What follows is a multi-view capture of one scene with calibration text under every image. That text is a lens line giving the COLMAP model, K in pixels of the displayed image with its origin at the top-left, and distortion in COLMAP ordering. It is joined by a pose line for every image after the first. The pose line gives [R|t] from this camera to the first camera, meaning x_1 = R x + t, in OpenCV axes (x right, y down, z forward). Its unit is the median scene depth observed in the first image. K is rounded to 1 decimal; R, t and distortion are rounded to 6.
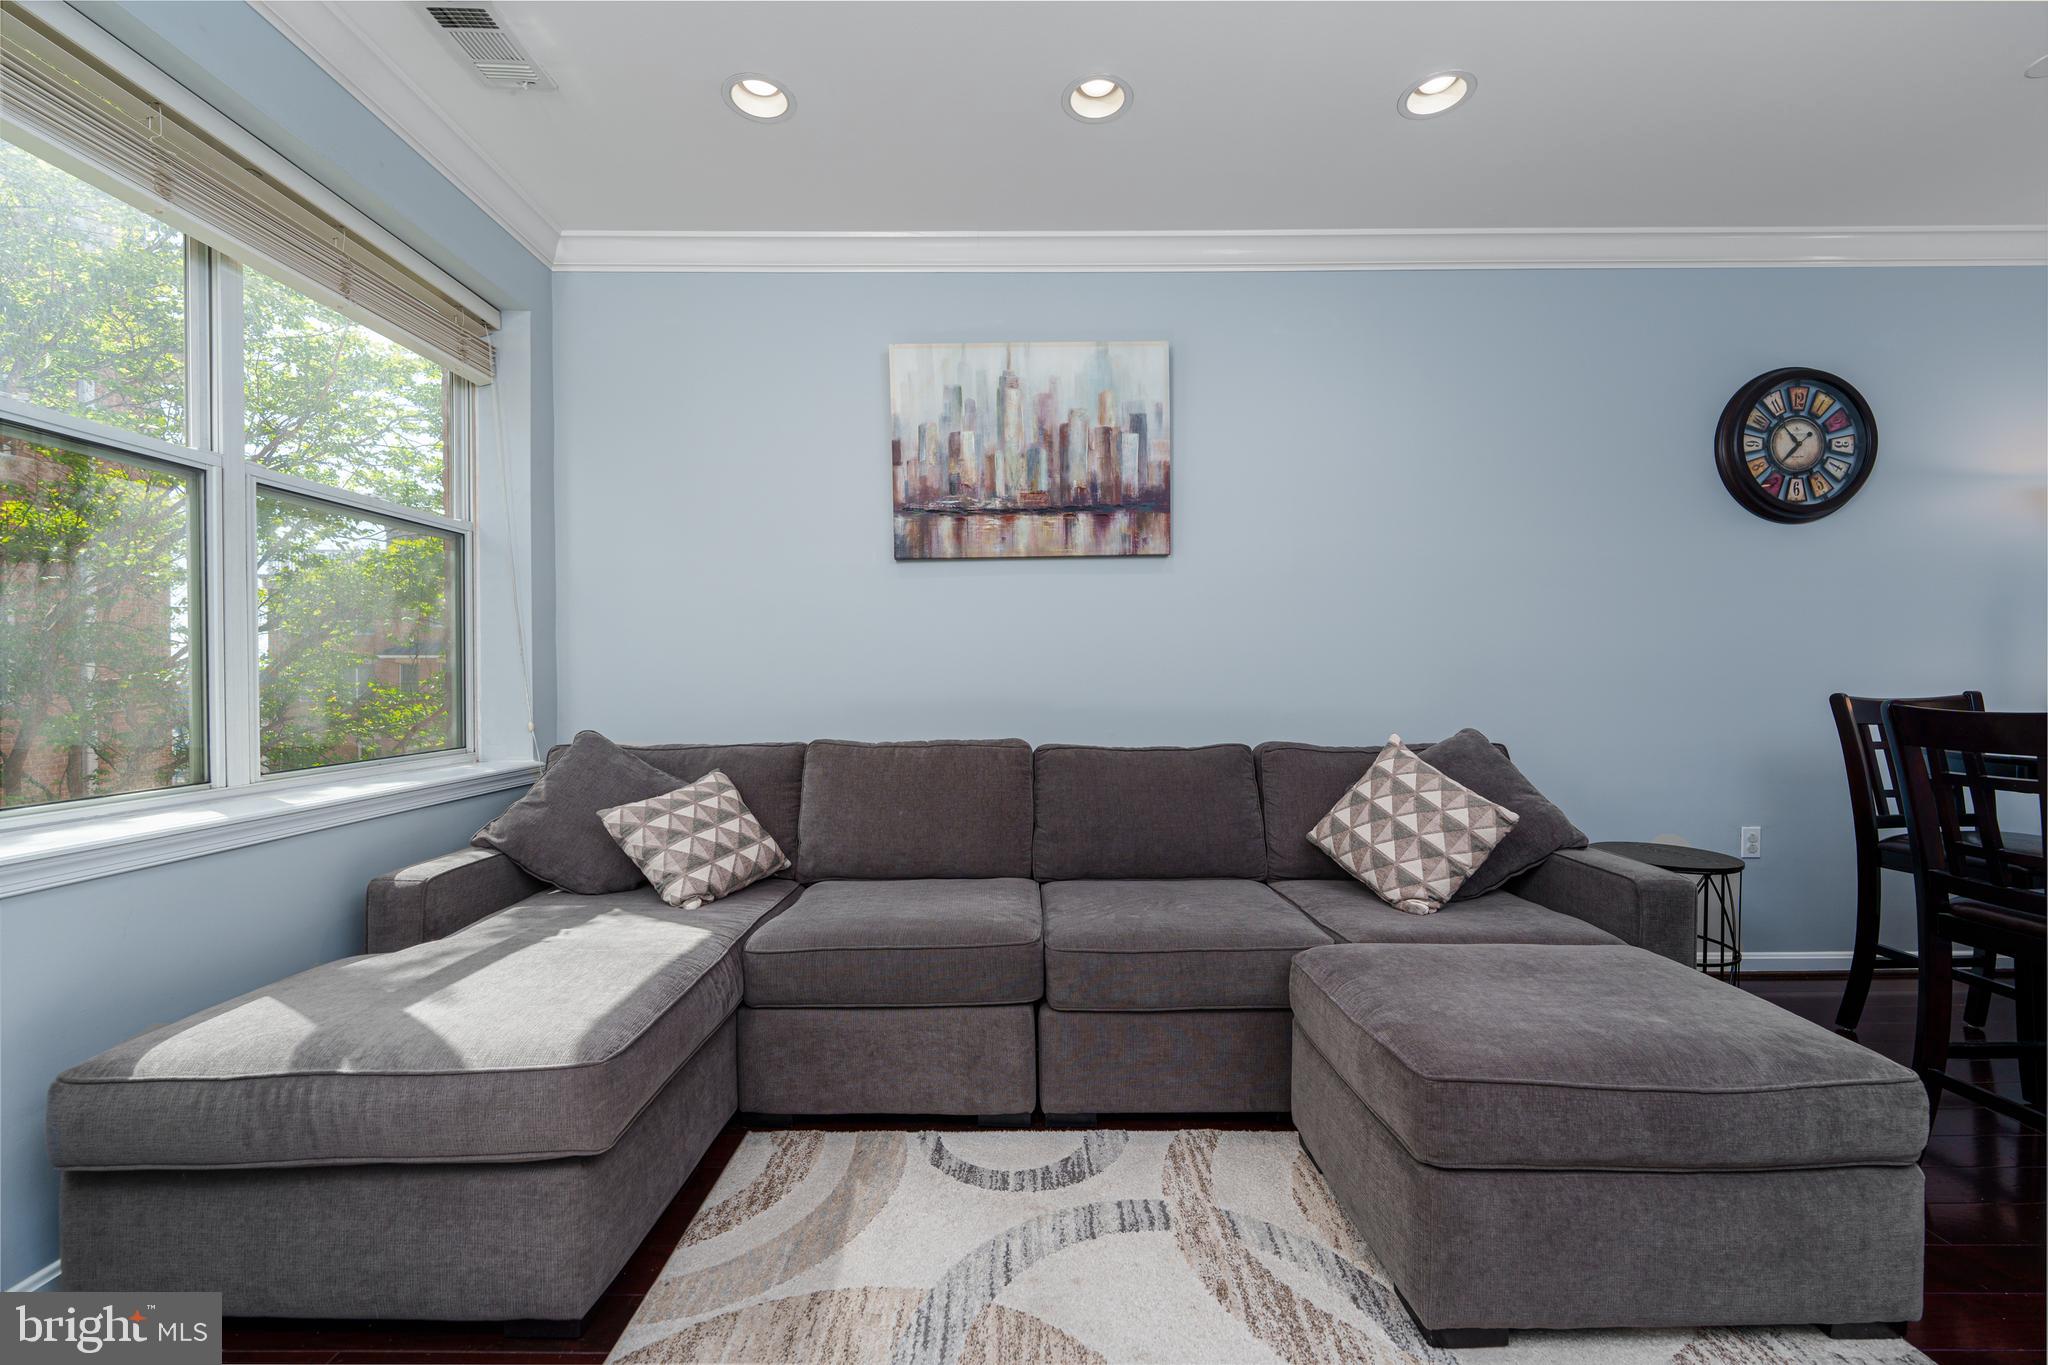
lens RADIAL K [[825.7, 0, 1022.3], [0, 825.7, 684.6], [0, 0, 1]] dist [0.000360, -0.000429]
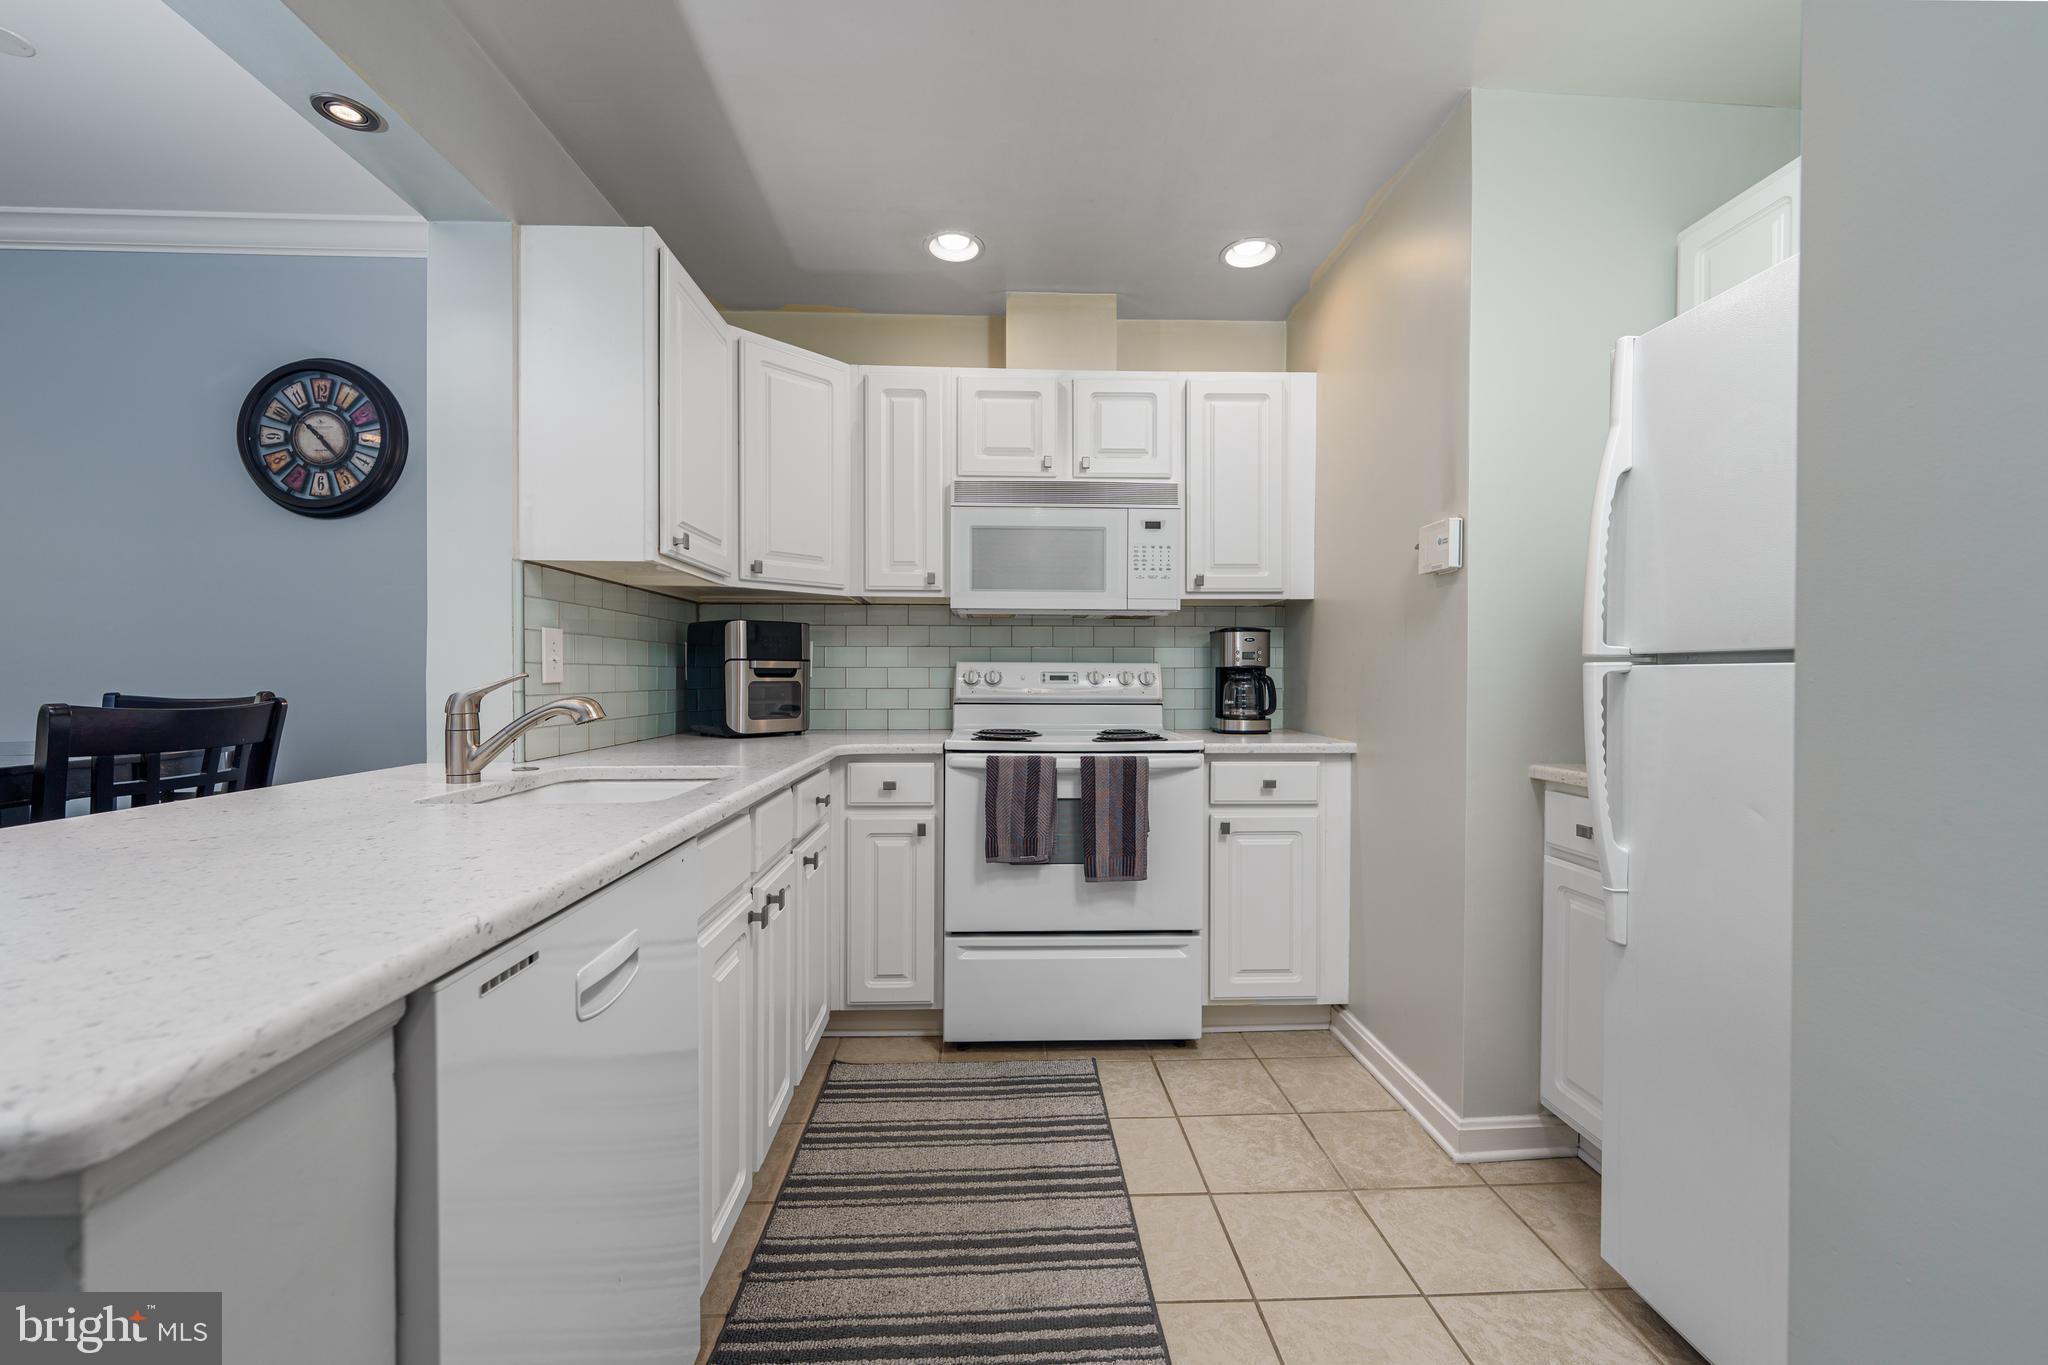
lens RADIAL K [[825.7, 0, 1022.3], [0, 825.7, 690.1], [0, 0, 1]] dist [0.000360, -0.000429]
pose [[0.998704, 0.005170, 0.050638, 1.897690], [-0.005567, 0.999955, 0.007715, -0.004580], [-0.050596, -0.007987, 0.998687, -0.023070]]
